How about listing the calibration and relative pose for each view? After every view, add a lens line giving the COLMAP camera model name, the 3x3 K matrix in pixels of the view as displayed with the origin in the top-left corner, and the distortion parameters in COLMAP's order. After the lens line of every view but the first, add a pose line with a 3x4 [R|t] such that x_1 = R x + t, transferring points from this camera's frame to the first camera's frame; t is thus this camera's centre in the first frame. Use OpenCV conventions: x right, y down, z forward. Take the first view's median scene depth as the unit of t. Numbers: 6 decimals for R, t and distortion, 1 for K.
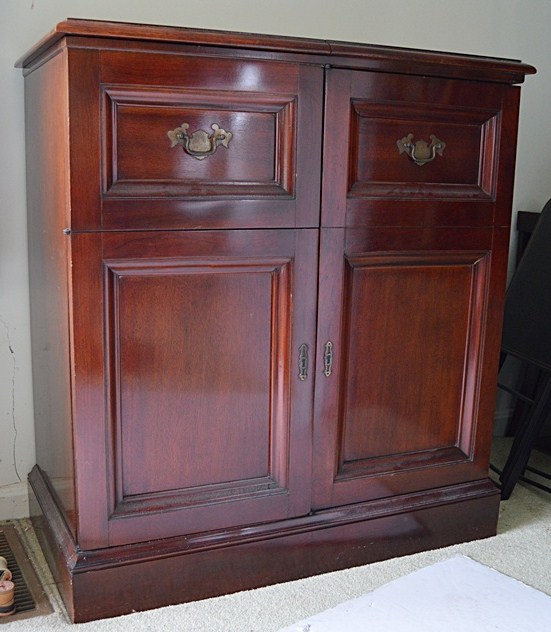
lens RADIAL K [[789.7, 0, 270.6], [0, 789.7, 317.3], [0, 0, 1]] dist [-0.122908, 0.000000]
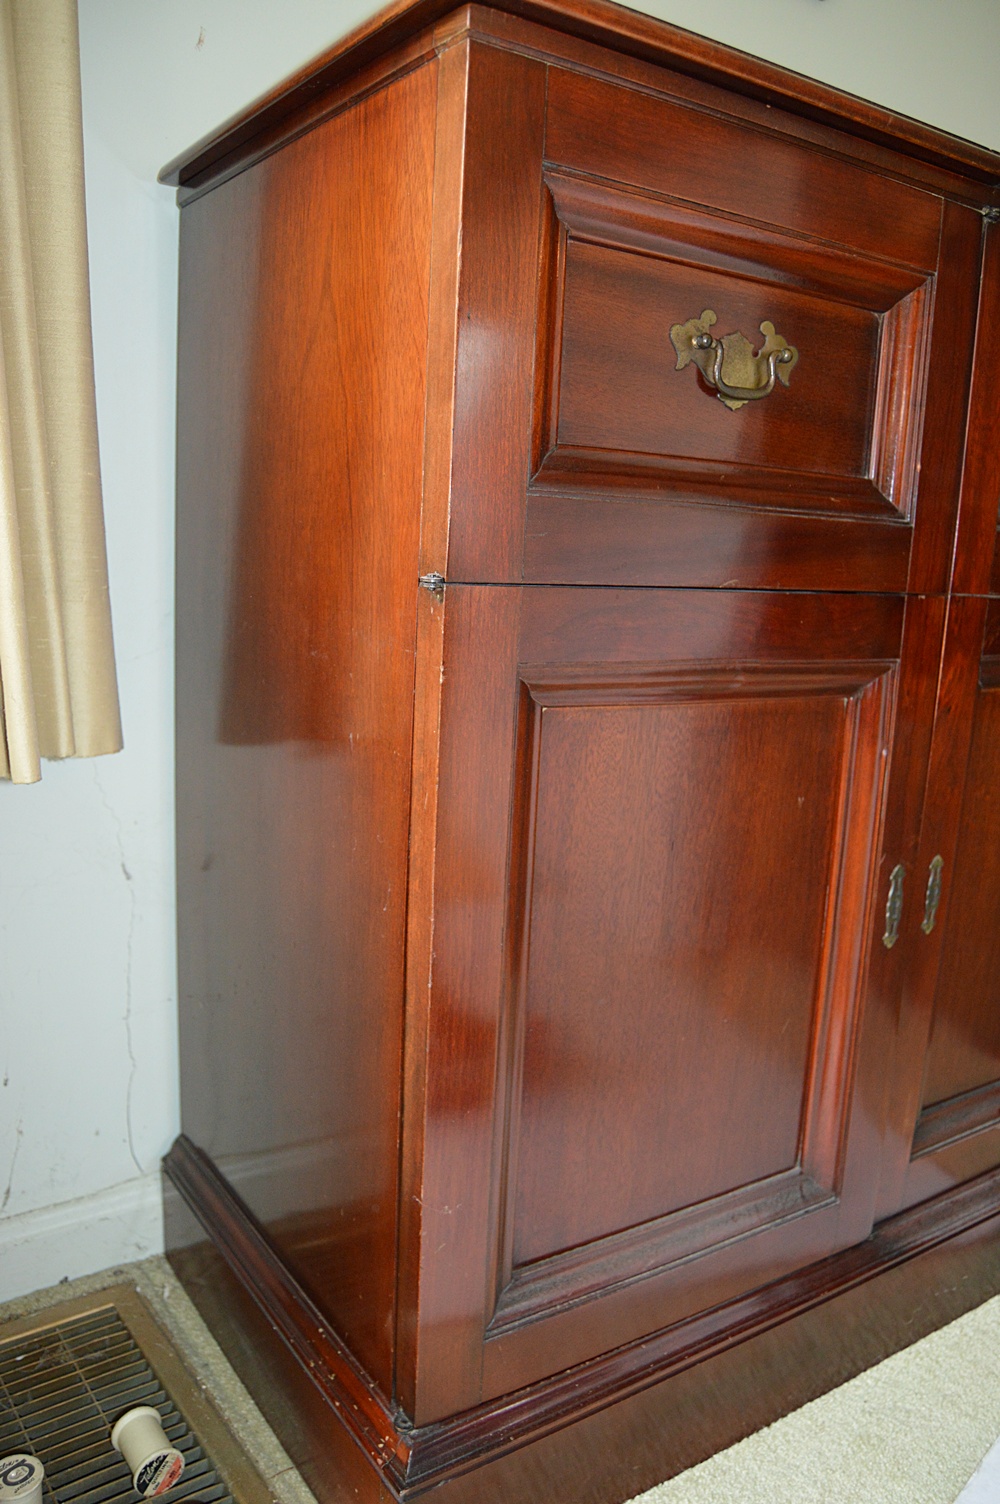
lens RADIAL K [[1166.1, 0, 512.0], [0, 1166.1, 749.5], [0, 0, 1]] dist [-0.082319, -0.003233]
pose [[0.987713, -0.002516, 0.156259, -0.234213], [0.001635, 0.999982, 0.005762, -0.029089], [-0.156271, -0.005435, 0.987699, 0.368196]]
